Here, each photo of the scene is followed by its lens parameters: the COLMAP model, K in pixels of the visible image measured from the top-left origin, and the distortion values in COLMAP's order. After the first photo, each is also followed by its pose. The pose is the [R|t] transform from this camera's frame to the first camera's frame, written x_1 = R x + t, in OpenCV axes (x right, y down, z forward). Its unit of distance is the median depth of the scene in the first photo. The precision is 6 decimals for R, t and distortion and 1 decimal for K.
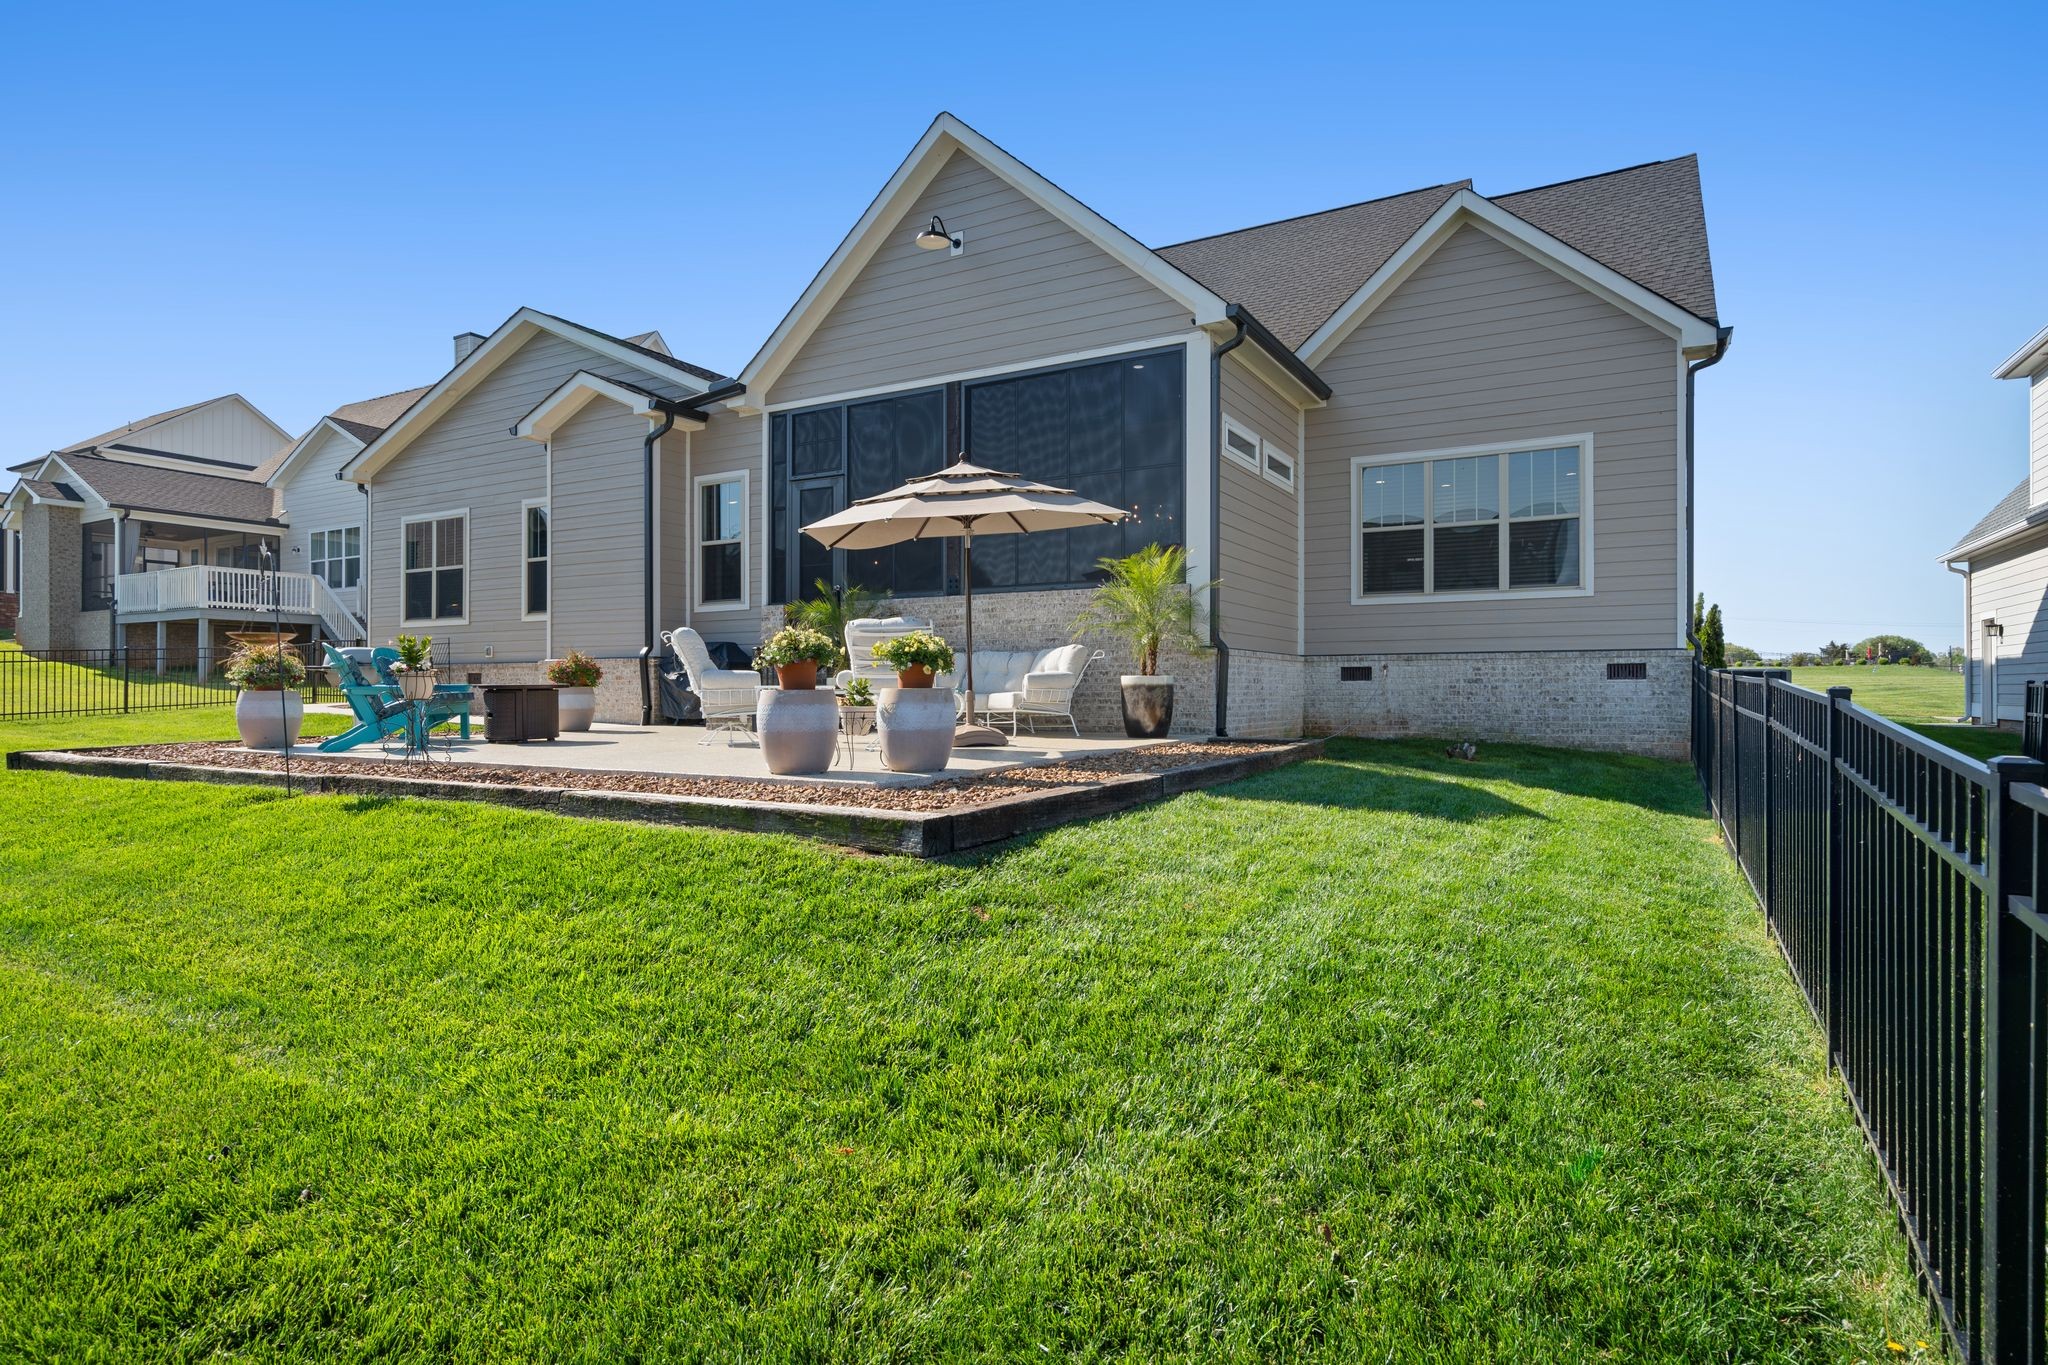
lens RADIAL K [[1082.4, 0, 1024.0], [0, 1082.4, 682.5], [0, 0, 1]] dist [0.002159, 0.001319]
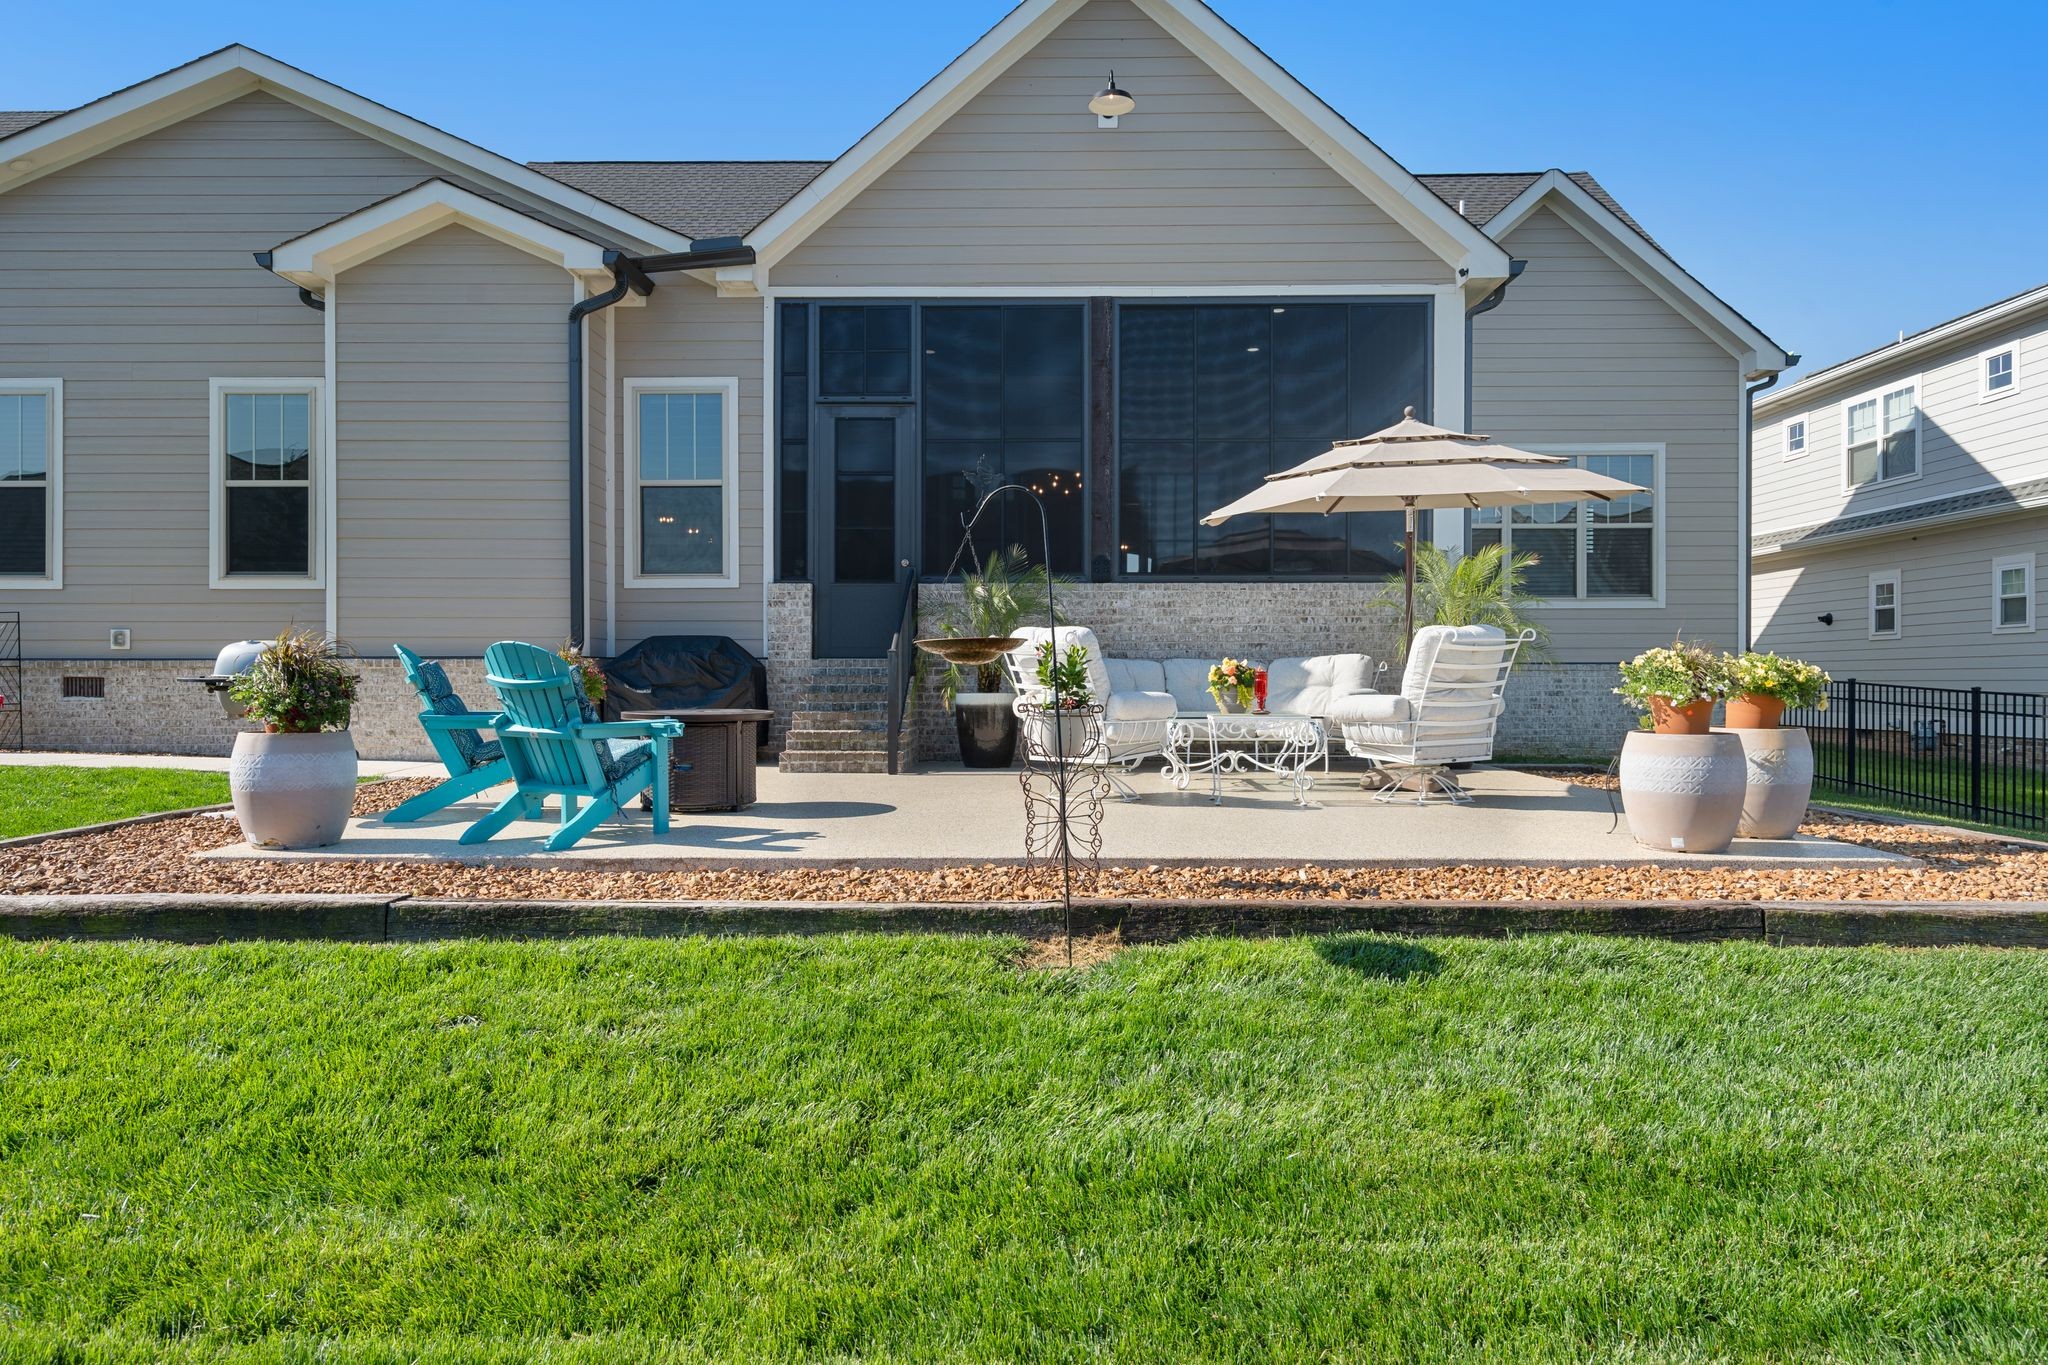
lens RADIAL K [[1275.2, 0, 1021.7], [0, 1275.2, 686.5], [0, 0, 1]] dist [0.004823, 0.000942]
pose [[0.877081, -0.000521, 0.480341, -0.663596], [-0.004652, 0.999943, 0.009578, -0.020190], [-0.480319, -0.010636, 0.877029, 0.308998]]
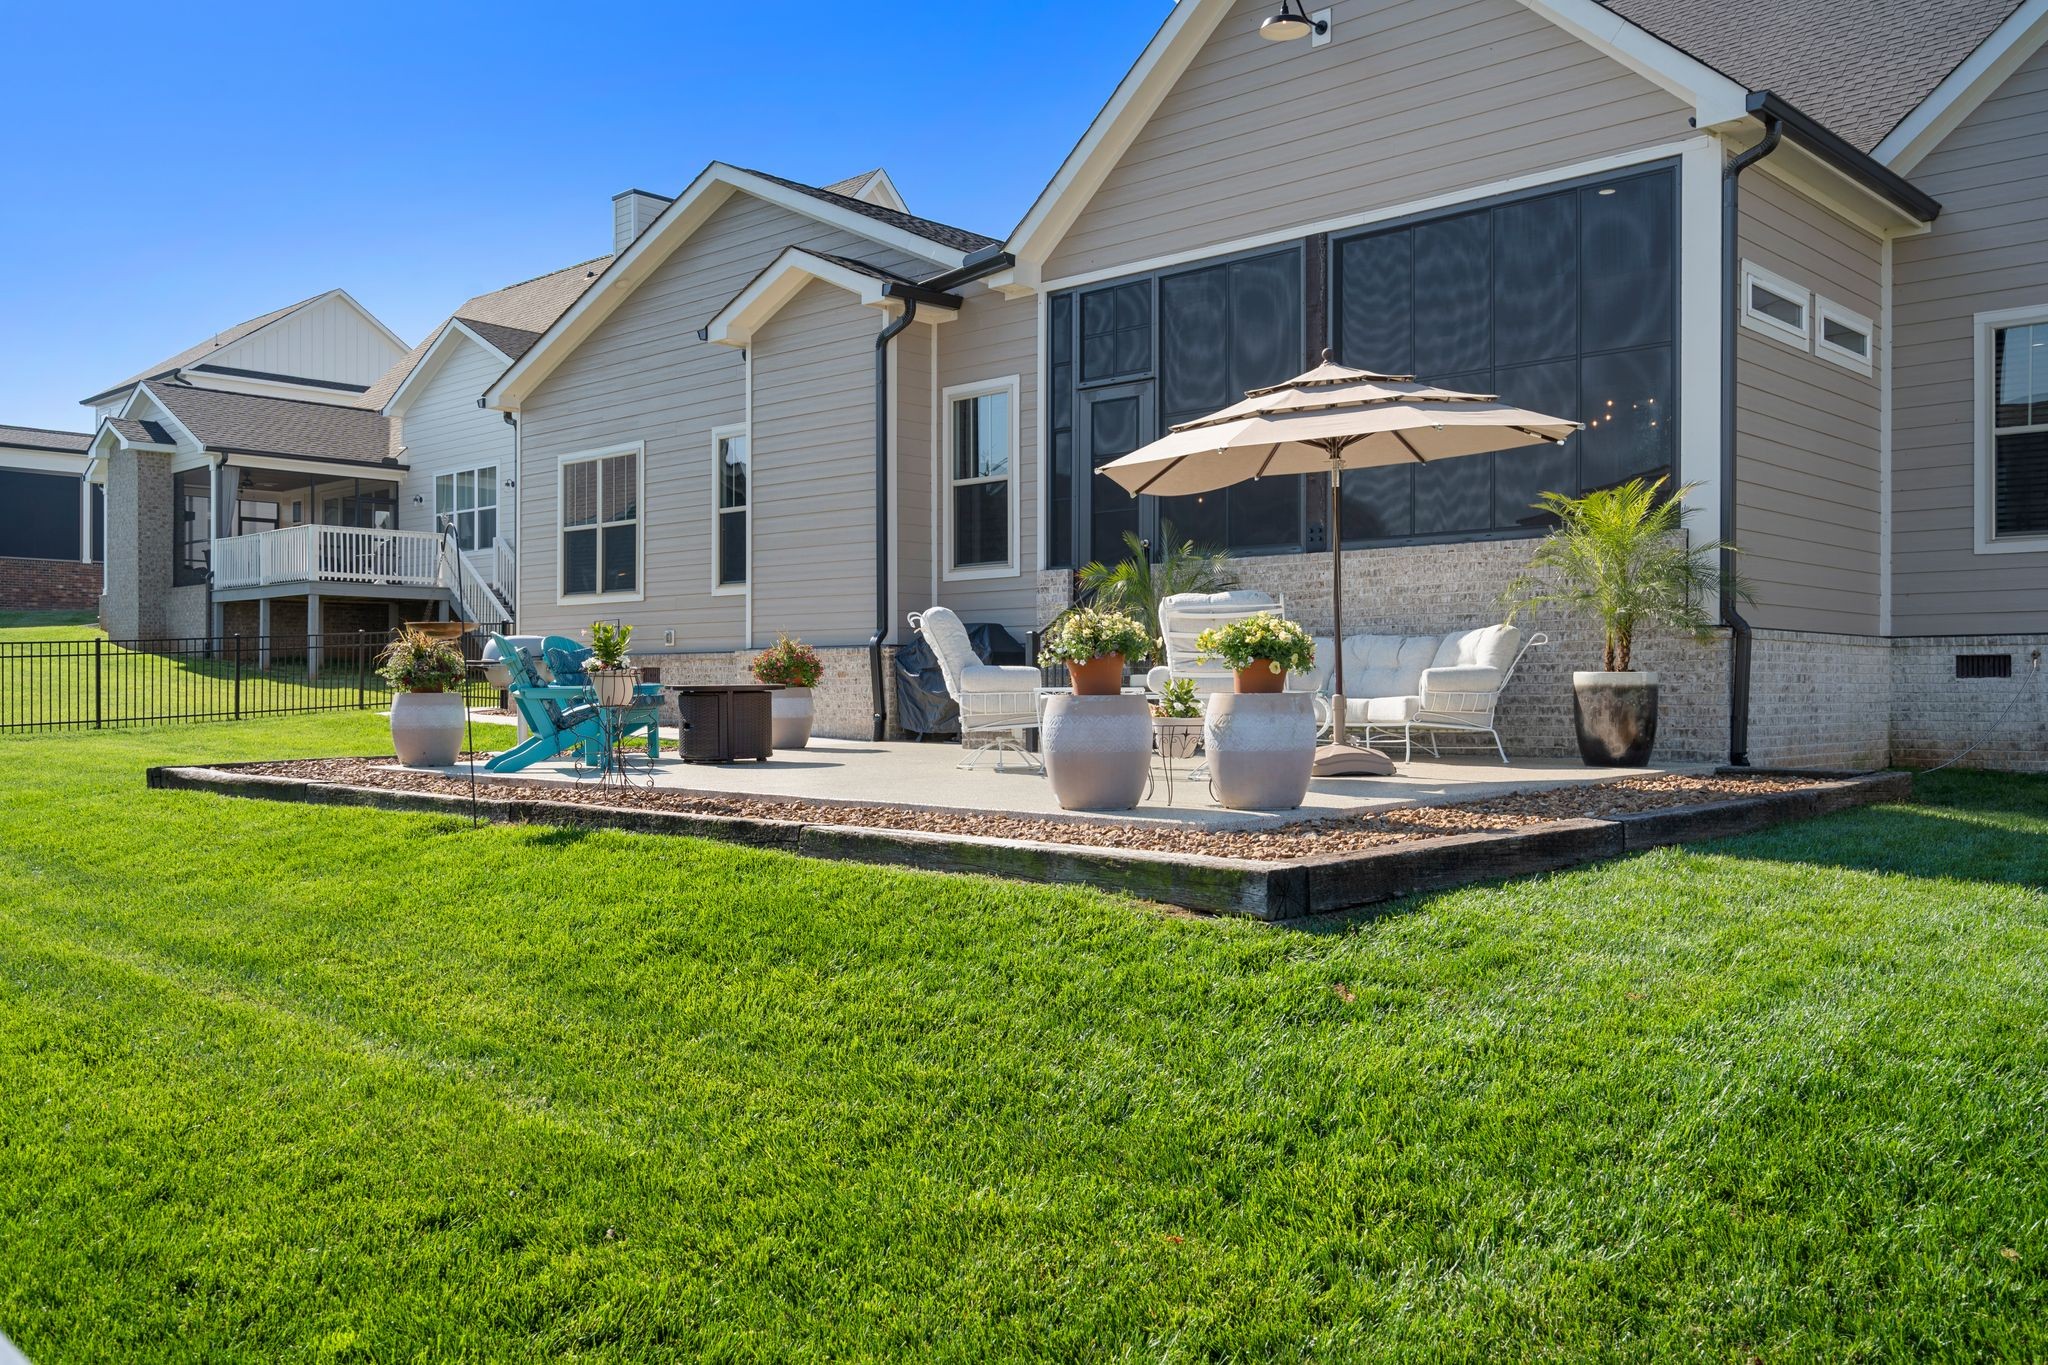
lens RADIAL K [[1698.8, 0, 1024.0], [0, 1698.8, 682.5], [0, 0, 1]] dist [0.001499, 0.005308]
pose [[0.971743, -0.000057, -0.236041, 0.009417], [0.000845, 0.999994, 0.003236, -0.003503], [0.236039, -0.003344, 0.971738, -0.084666]]
